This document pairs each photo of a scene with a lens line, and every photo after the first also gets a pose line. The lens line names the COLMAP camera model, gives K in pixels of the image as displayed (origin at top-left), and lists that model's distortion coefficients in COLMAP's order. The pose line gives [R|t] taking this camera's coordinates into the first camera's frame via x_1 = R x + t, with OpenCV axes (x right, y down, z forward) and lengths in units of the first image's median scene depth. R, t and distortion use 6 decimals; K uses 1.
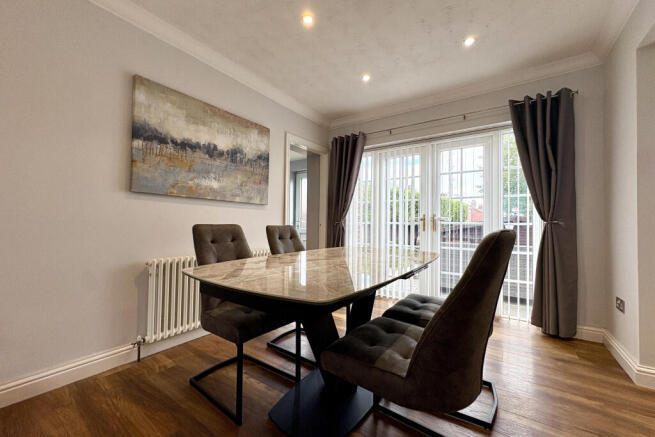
lens RADIAL K [[263.3, 0, 326.4], [0, 263.3, 218.4], [0, 0, 1]] dist [0.002906, 0.000274]
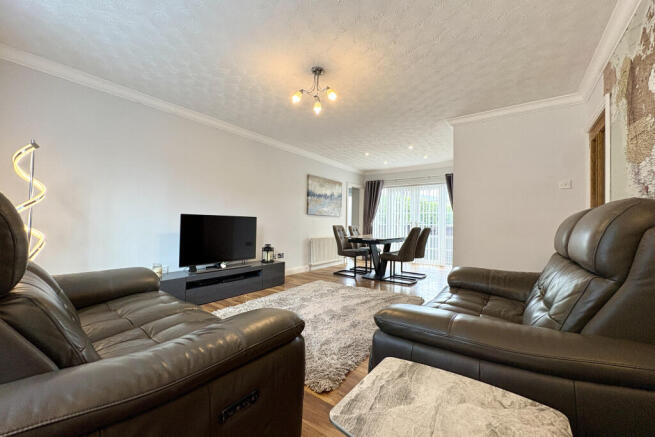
lens RADIAL K [[264.2, 0, 329.0], [0, 264.2, 220.4], [0, 0, 1]] dist [-0.000481, -0.000003]
pose [[0.999549, -0.014725, -0.026169, -0.296564], [0.014713, 0.999892, -0.000642, -0.016996], [0.026175, 0.000257, 0.999657, -1.391661]]
